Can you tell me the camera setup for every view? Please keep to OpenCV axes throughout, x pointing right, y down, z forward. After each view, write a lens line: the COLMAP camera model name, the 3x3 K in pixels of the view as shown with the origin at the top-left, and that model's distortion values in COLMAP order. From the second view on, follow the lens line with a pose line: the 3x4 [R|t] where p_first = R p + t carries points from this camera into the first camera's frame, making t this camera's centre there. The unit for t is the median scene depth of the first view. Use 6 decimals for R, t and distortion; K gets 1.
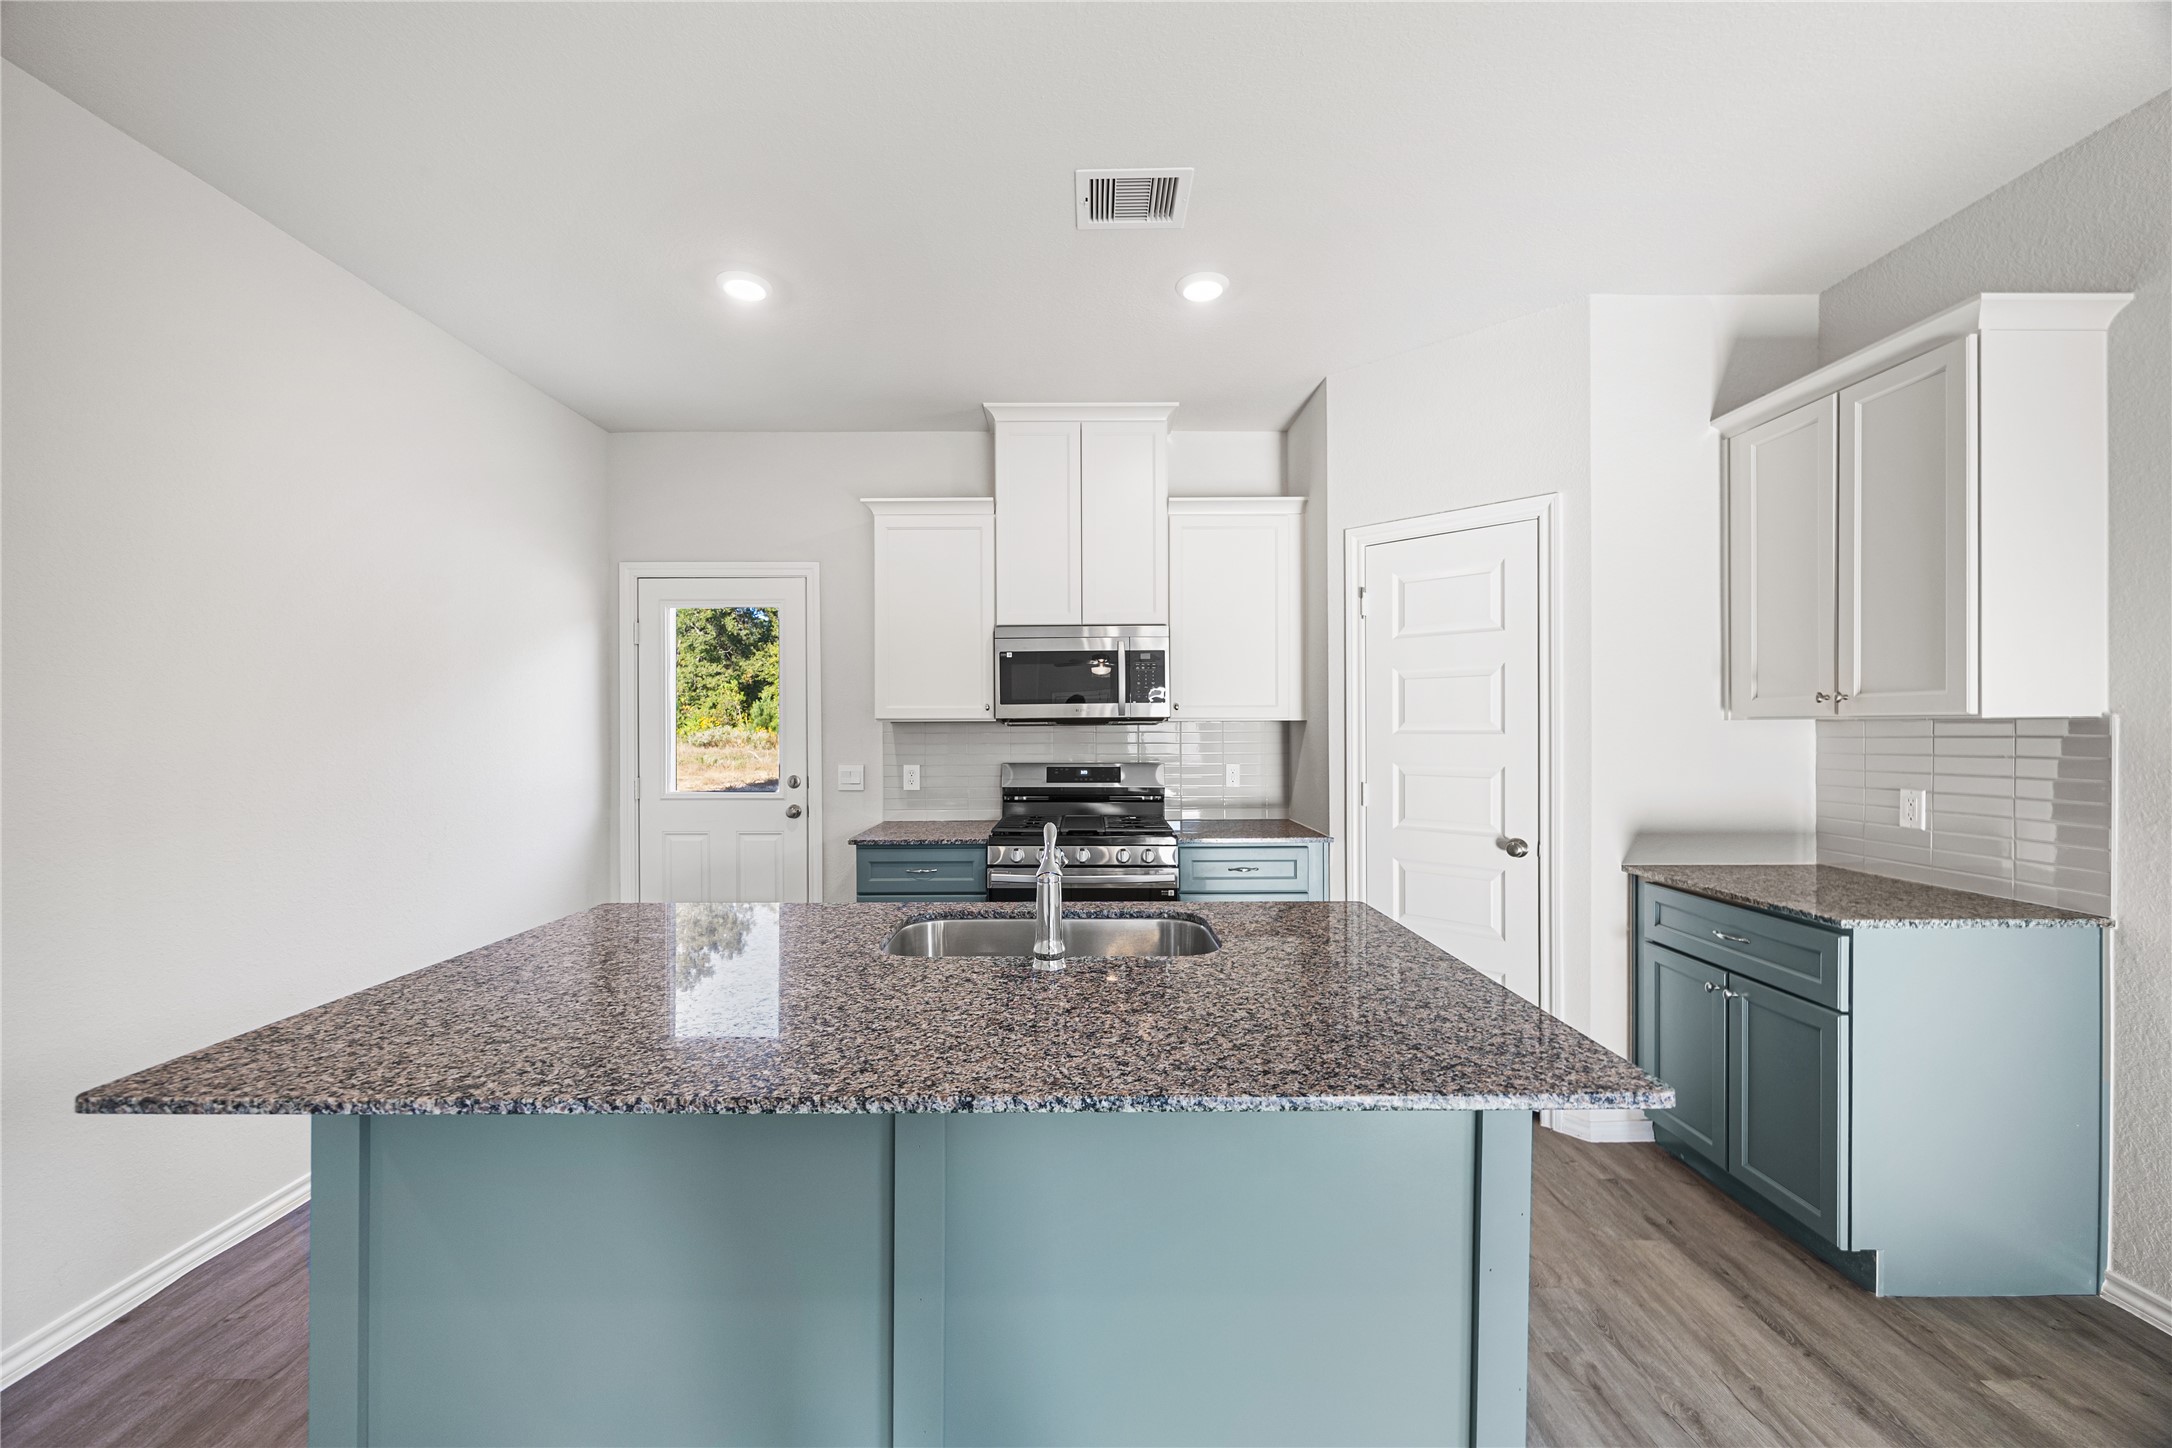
lens RADIAL K [[827.8, 0, 1075.7], [0, 827.8, 728.3], [0, 0, 1]] dist [-0.001396, -0.000460]
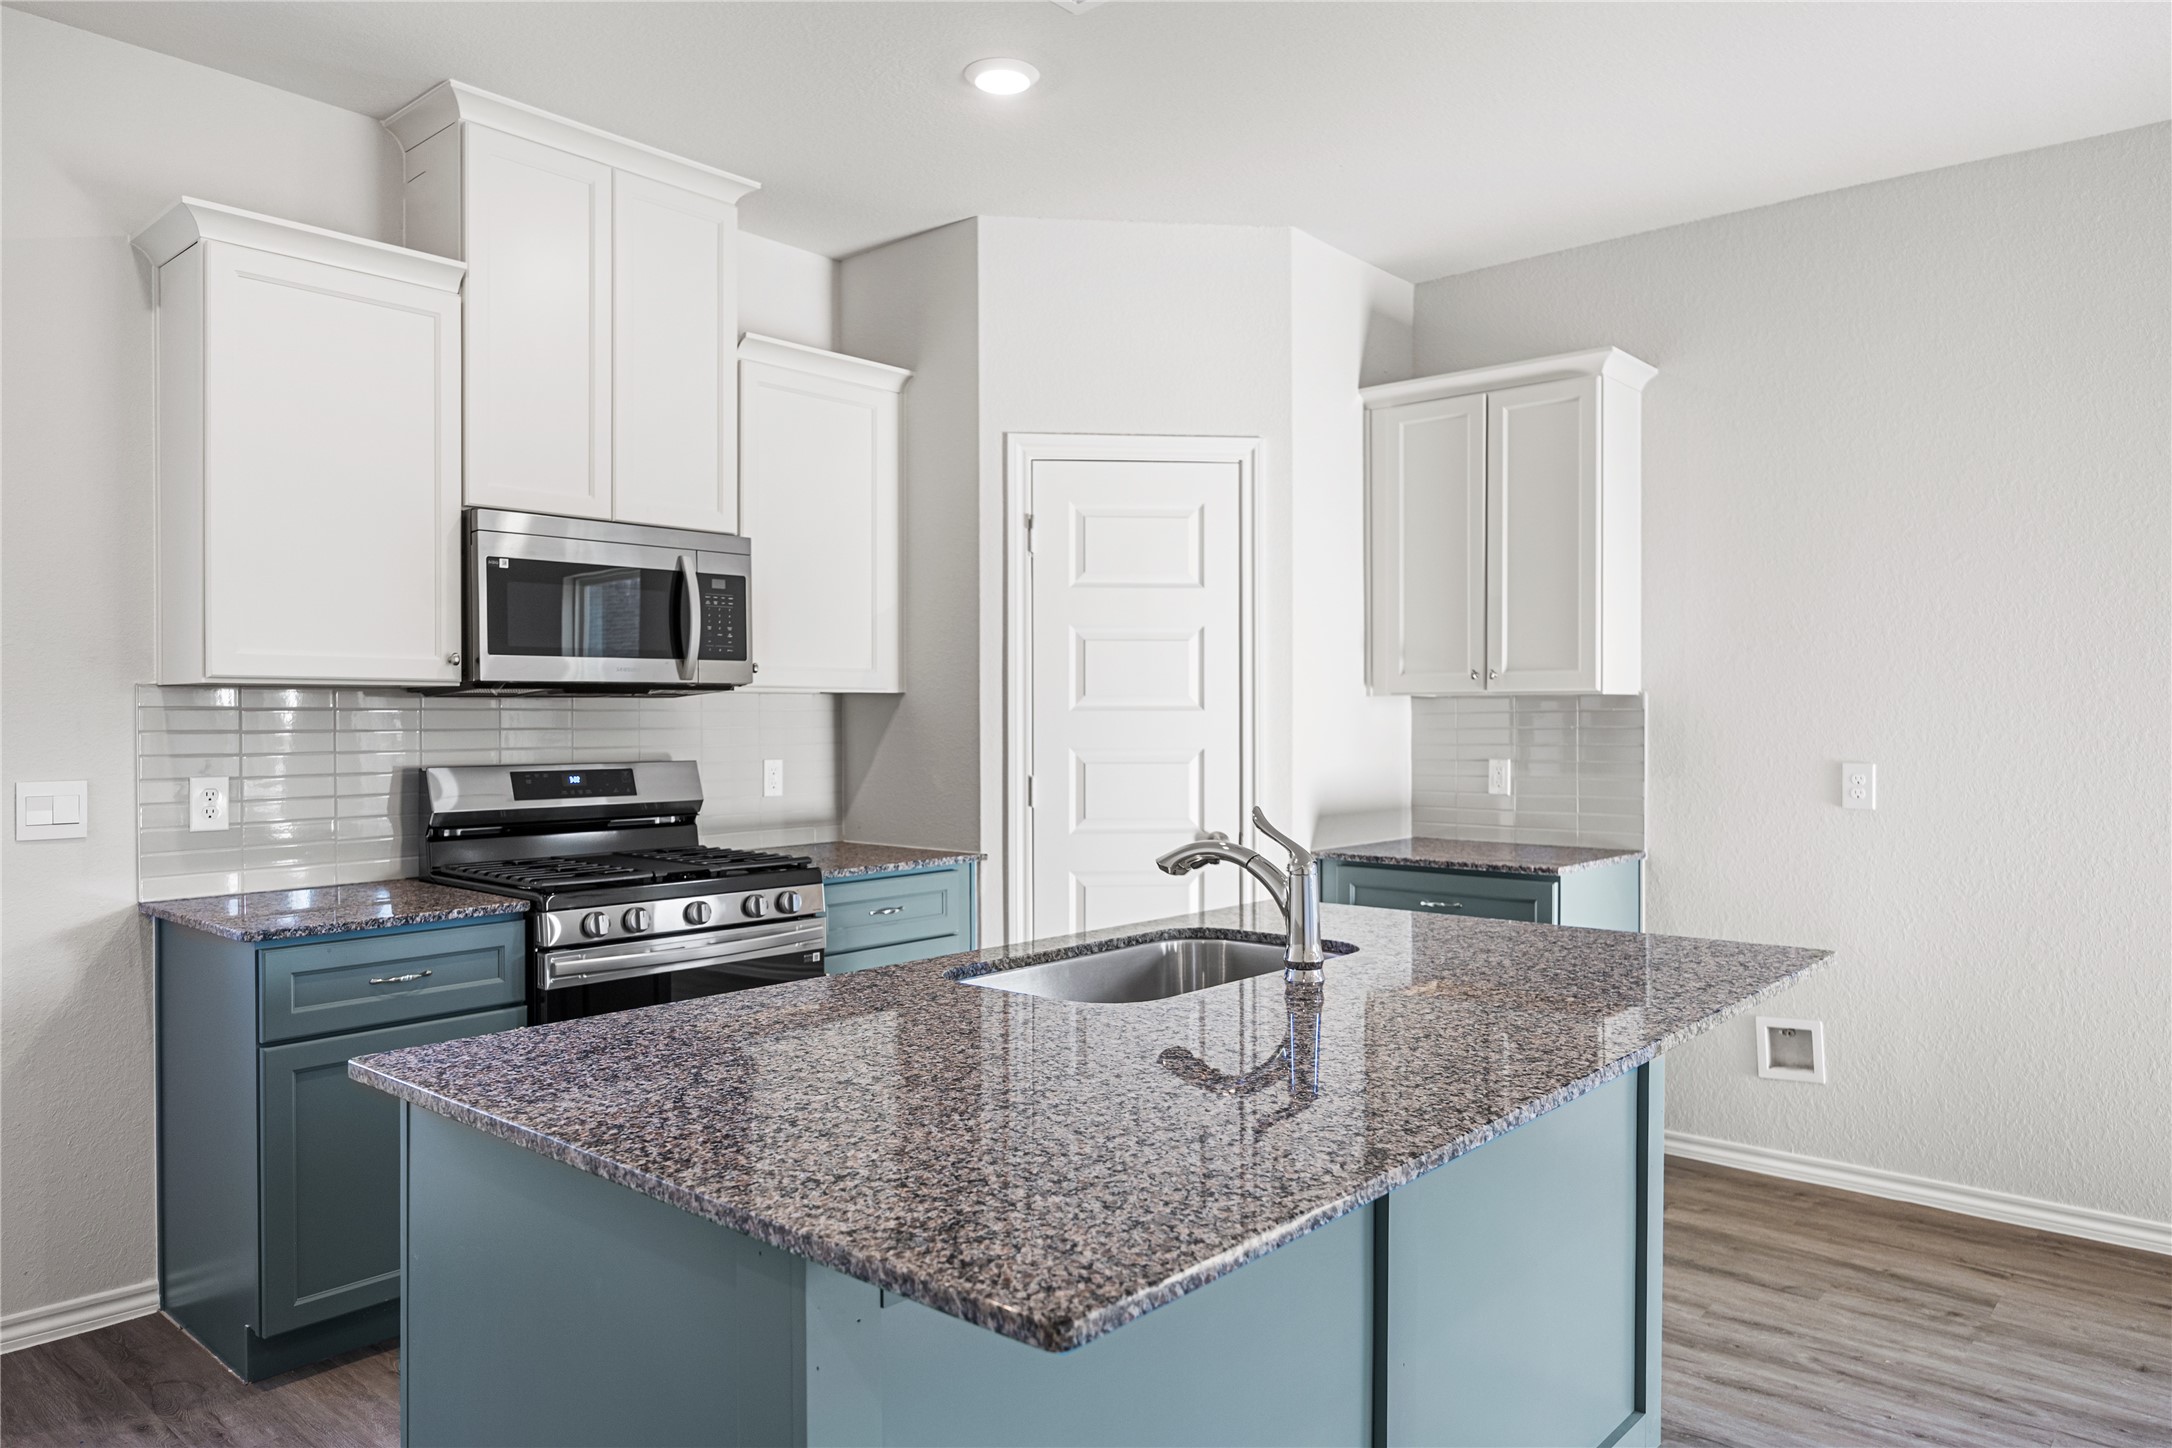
lens RADIAL K [[1413.3, 0, 1092.7], [0, 1413.3, 722.8], [0, 0, 1]] dist [-0.004736, -0.001253]
pose [[0.660685, -0.001601, 0.750662, -0.527875], [0.001124, 0.999999, 0.001143, 0.015088], [-0.750663, 0.000089, 0.660686, 0.104929]]
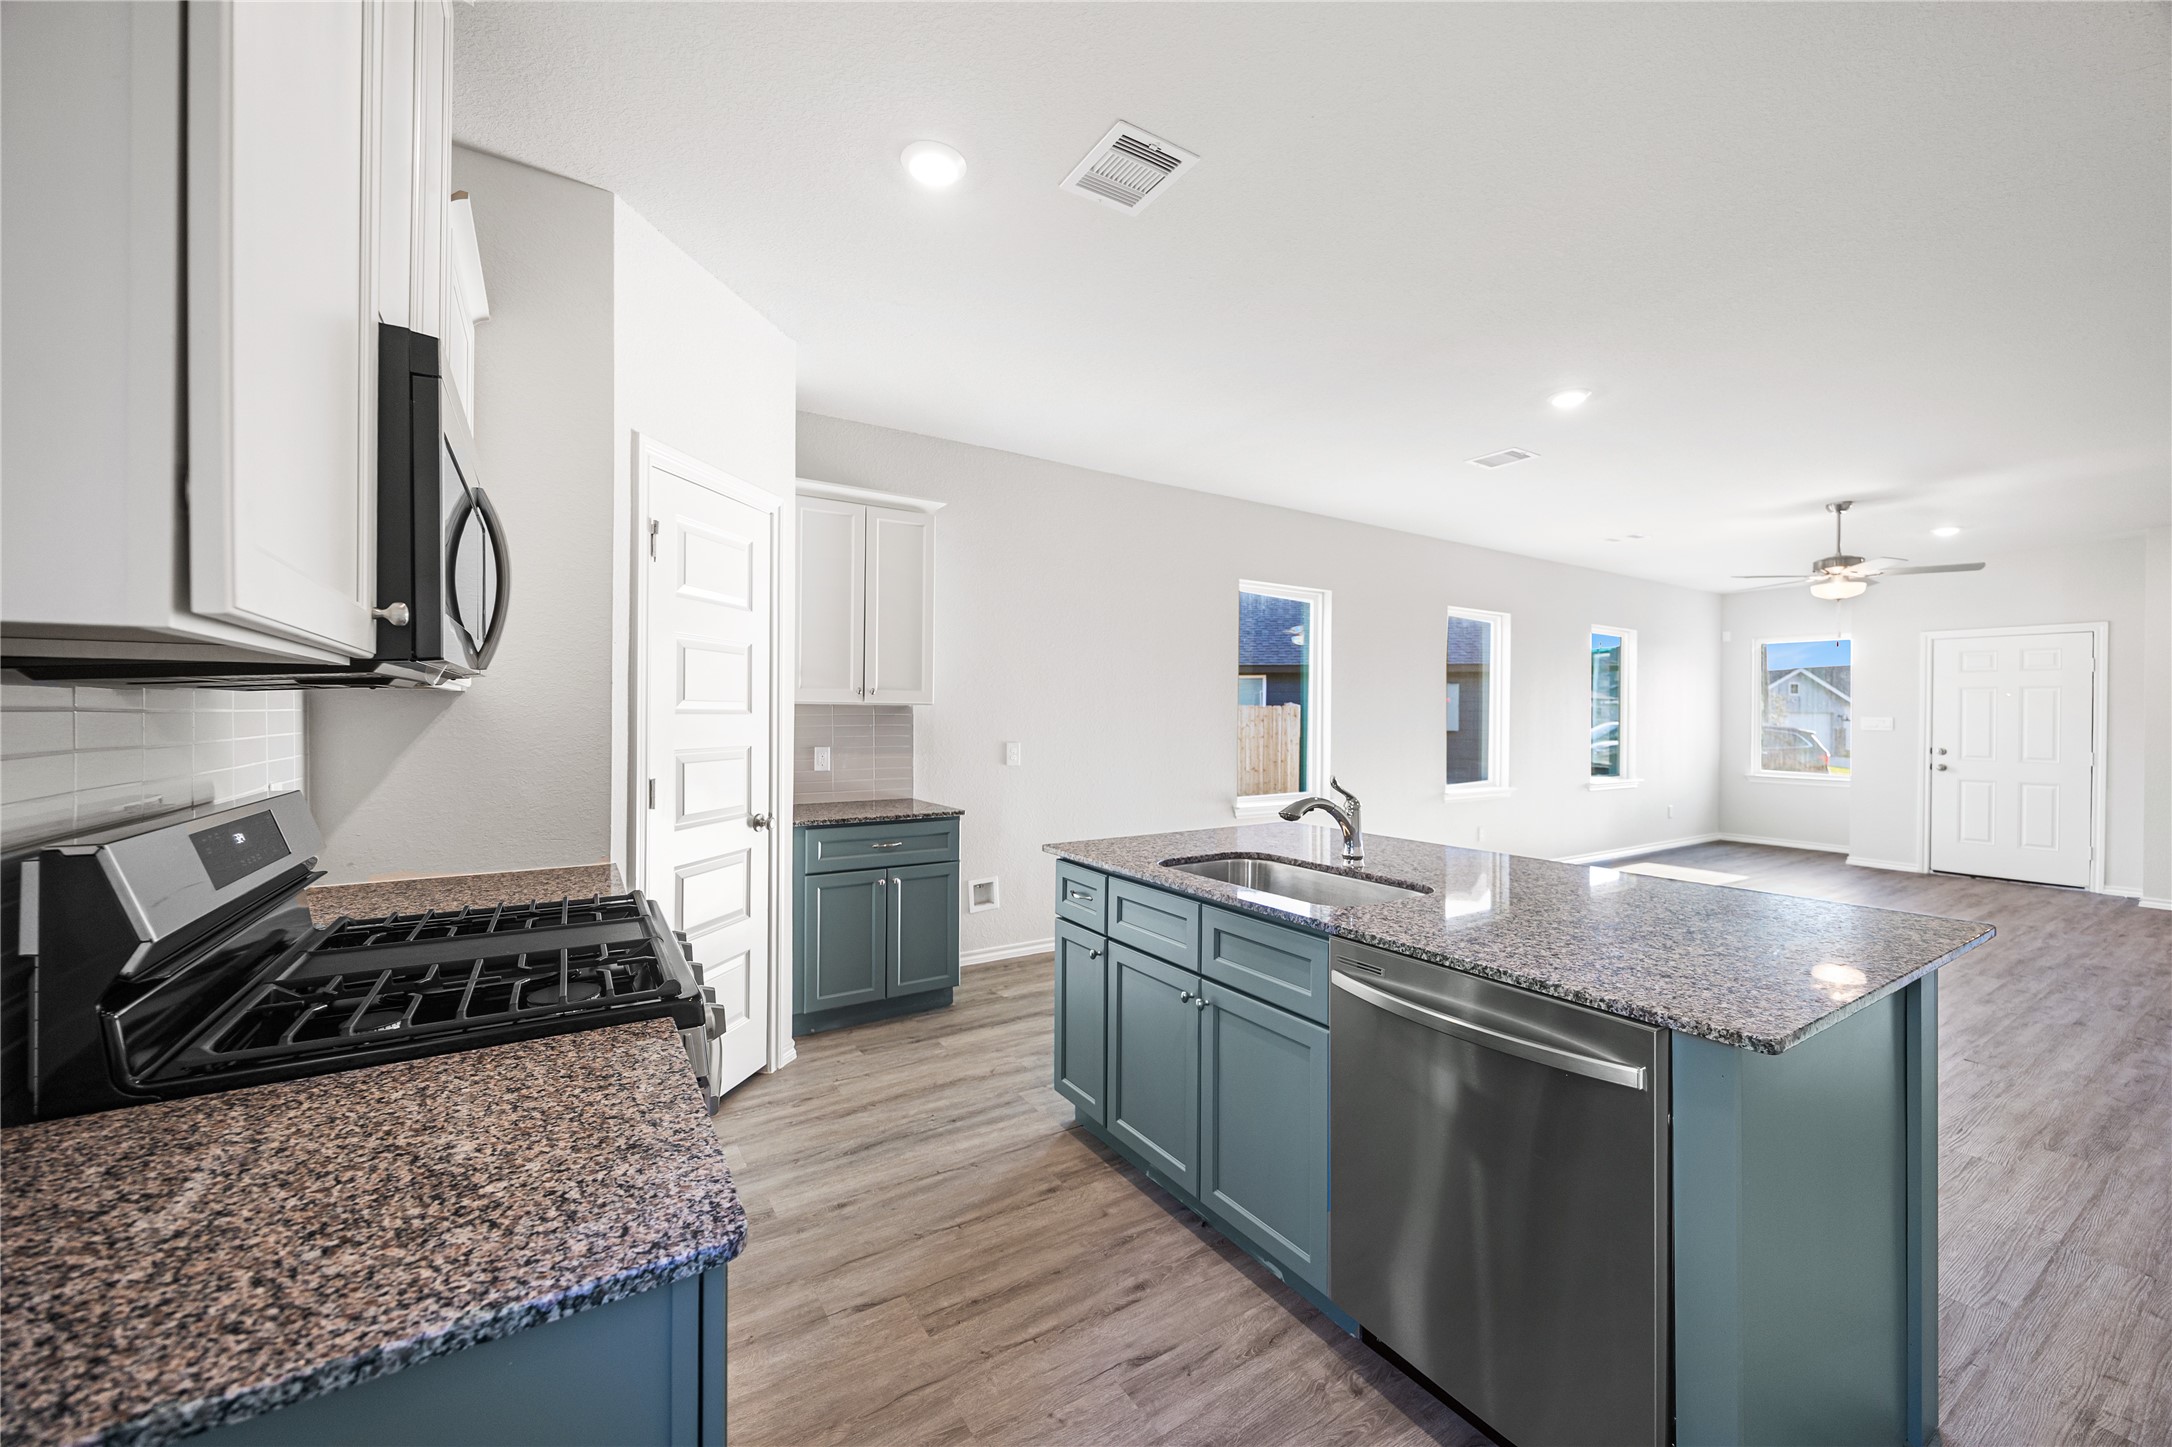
lens RADIAL K [[832.2, 0, 1079.9], [0, 832.2, 717.1], [0, 0, 1]] dist [-0.001509, -0.000307]
pose [[-0.529852, -0.002648, 0.848086, -0.463131], [-0.003325, 0.999994, 0.001045, 0.006981], [-0.848083, -0.002266, -0.529858, 0.984621]]
